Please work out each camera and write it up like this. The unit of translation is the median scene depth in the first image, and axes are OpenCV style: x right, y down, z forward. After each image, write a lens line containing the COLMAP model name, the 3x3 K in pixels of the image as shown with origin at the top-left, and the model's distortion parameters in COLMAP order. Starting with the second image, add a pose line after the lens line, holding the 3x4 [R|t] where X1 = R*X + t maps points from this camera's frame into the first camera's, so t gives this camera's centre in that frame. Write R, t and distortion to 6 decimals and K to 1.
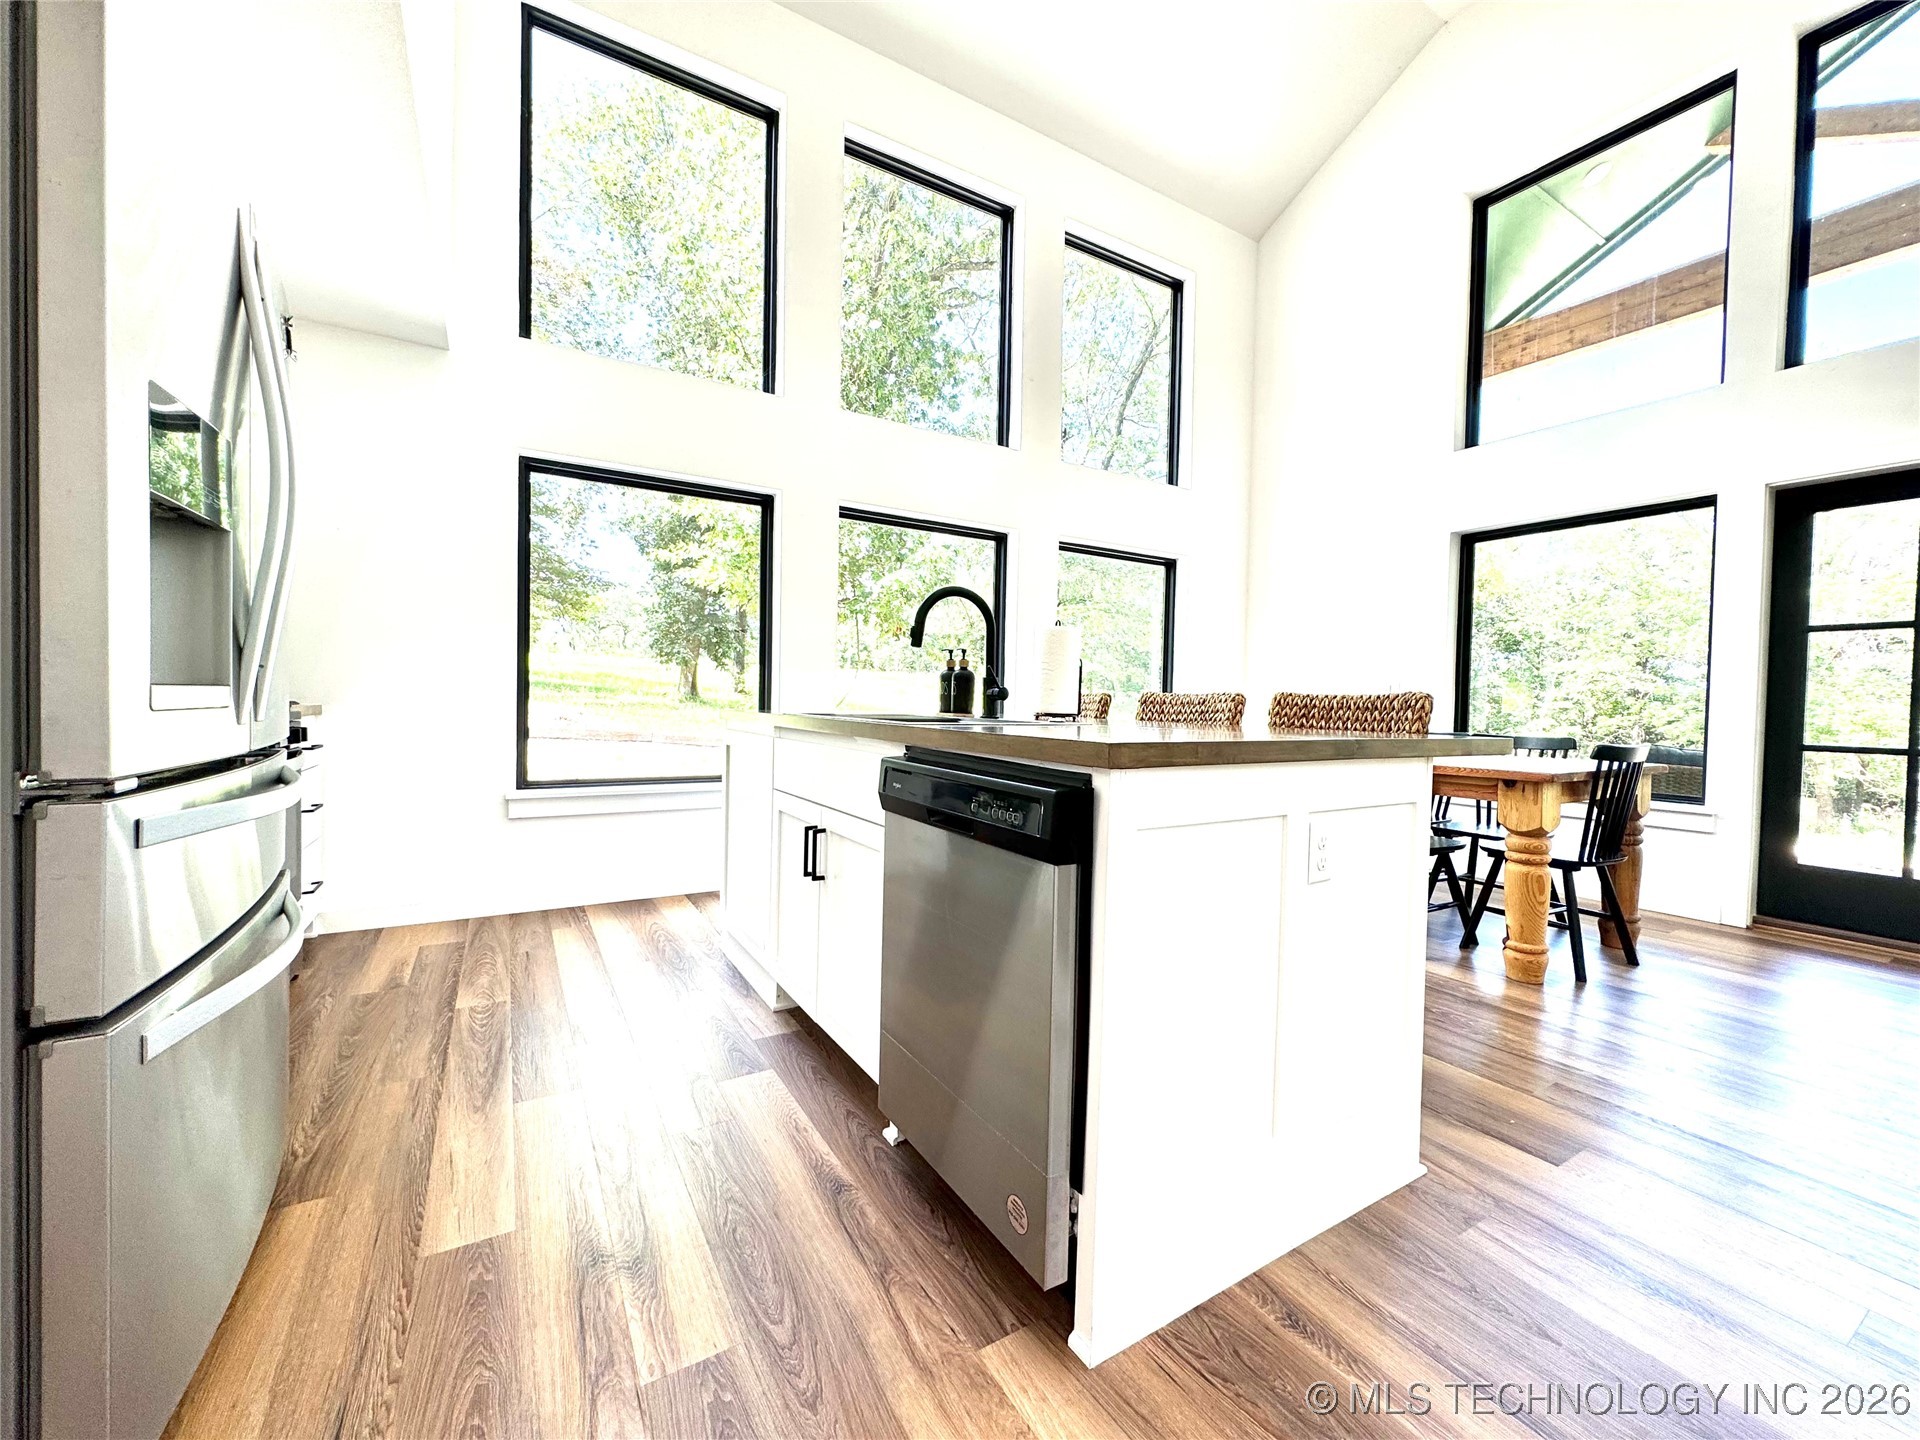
lens RADIAL K [[766.4, 0, 970.3], [0, 766.4, 715.3], [0, 0, 1]] dist [-0.003631, 0.000734]
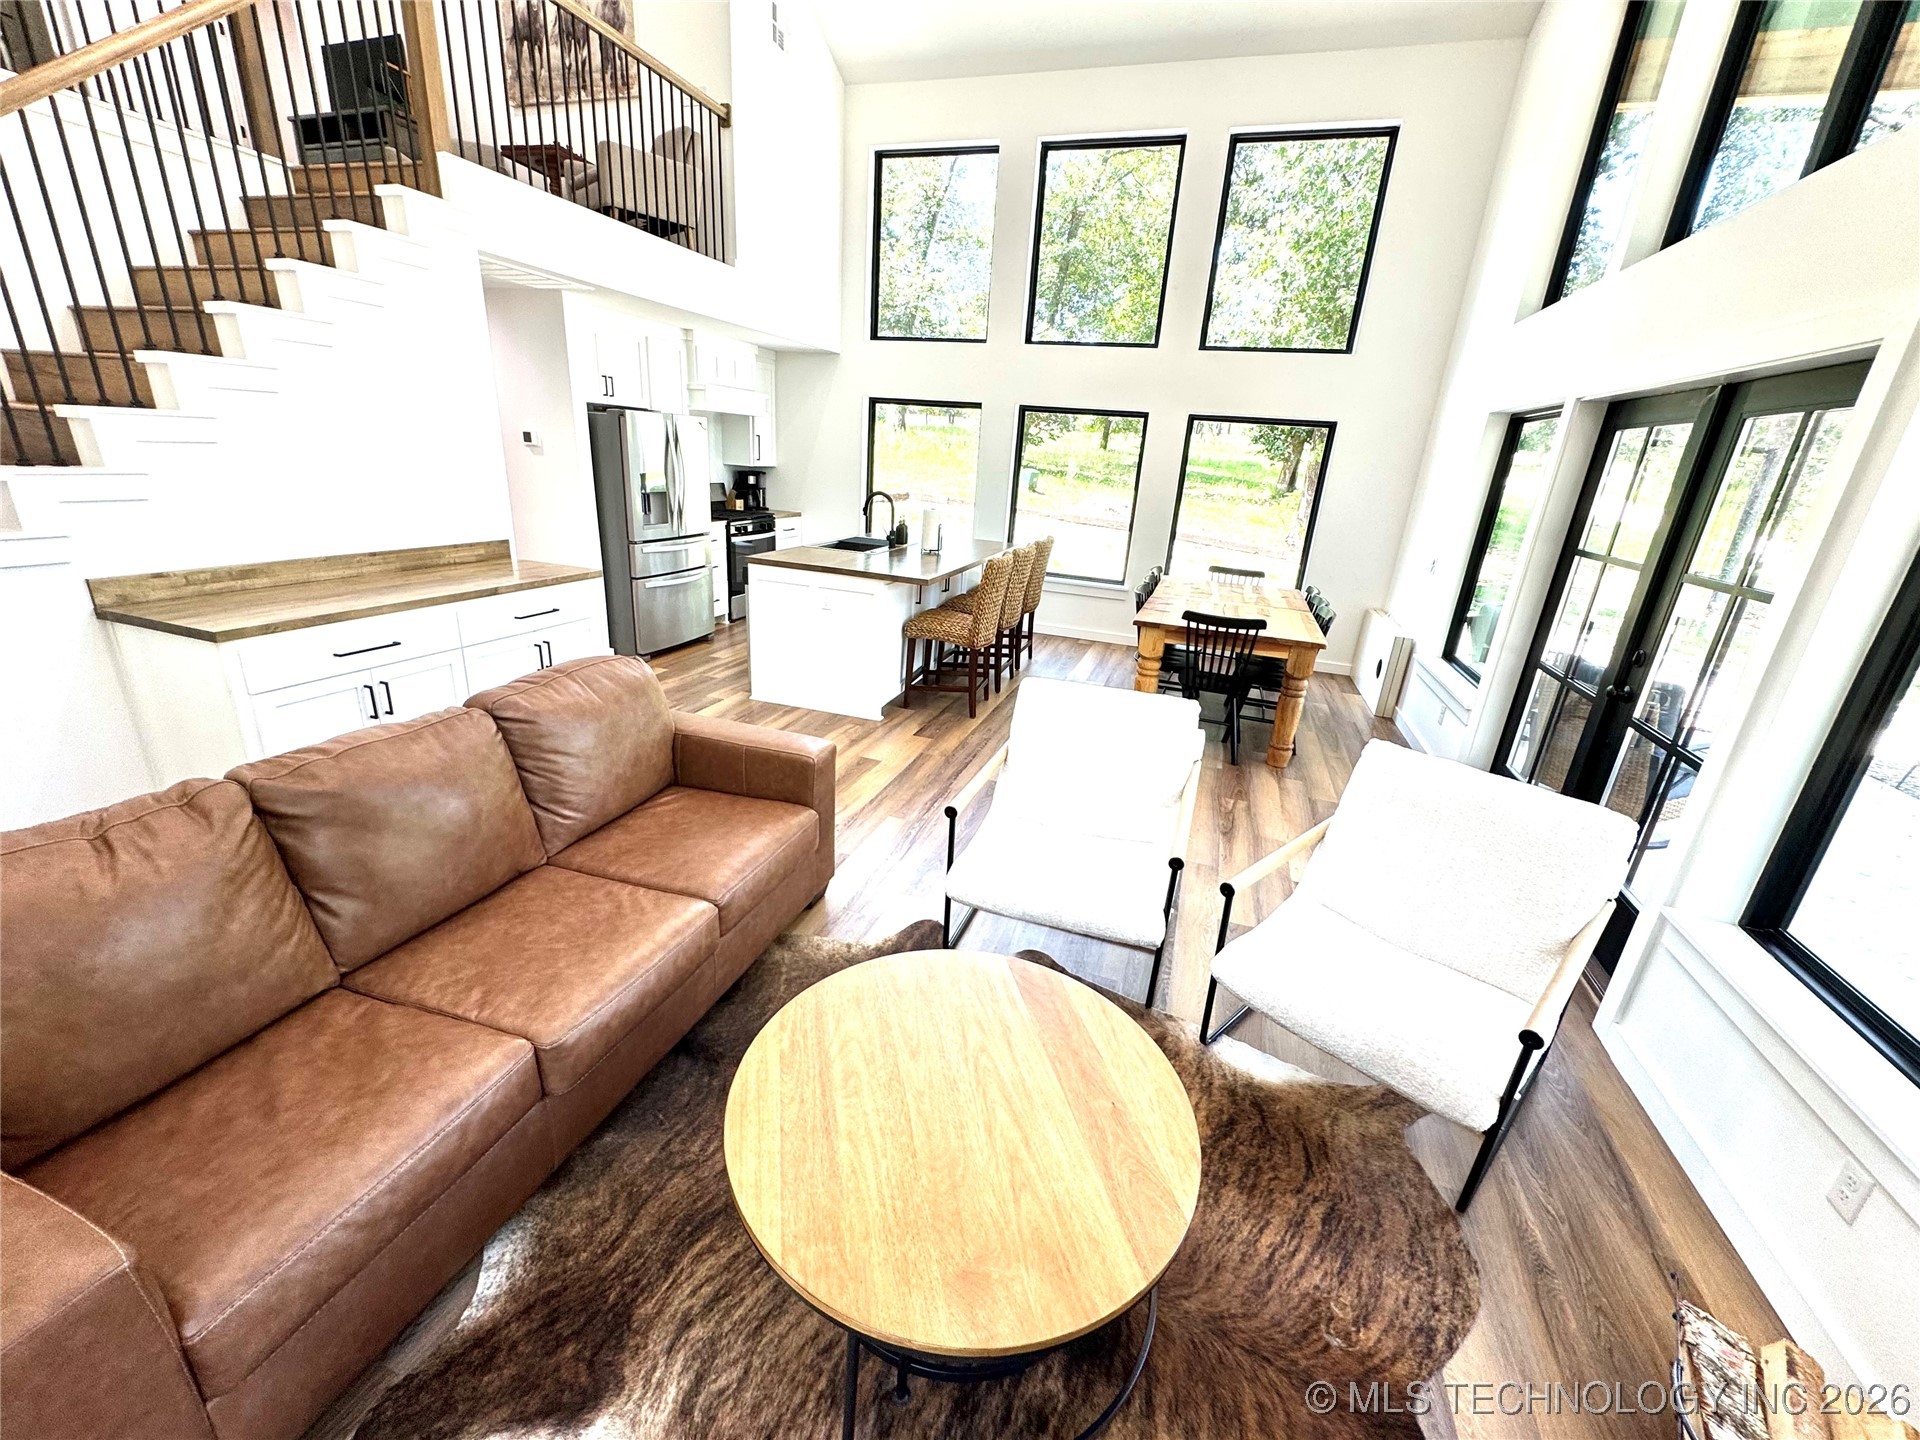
lens RADIAL K [[766.4, 0, 960.1], [0, 766.4, 719.0], [0, 0, 1]] dist [-0.003631, 0.000734]
pose [[0.654832, 0.277925, -0.702817, 3.700860], [-0.068381, 0.947904, 0.311130, -0.456384], [0.752674, -0.155679, 0.639723, -0.853827]]
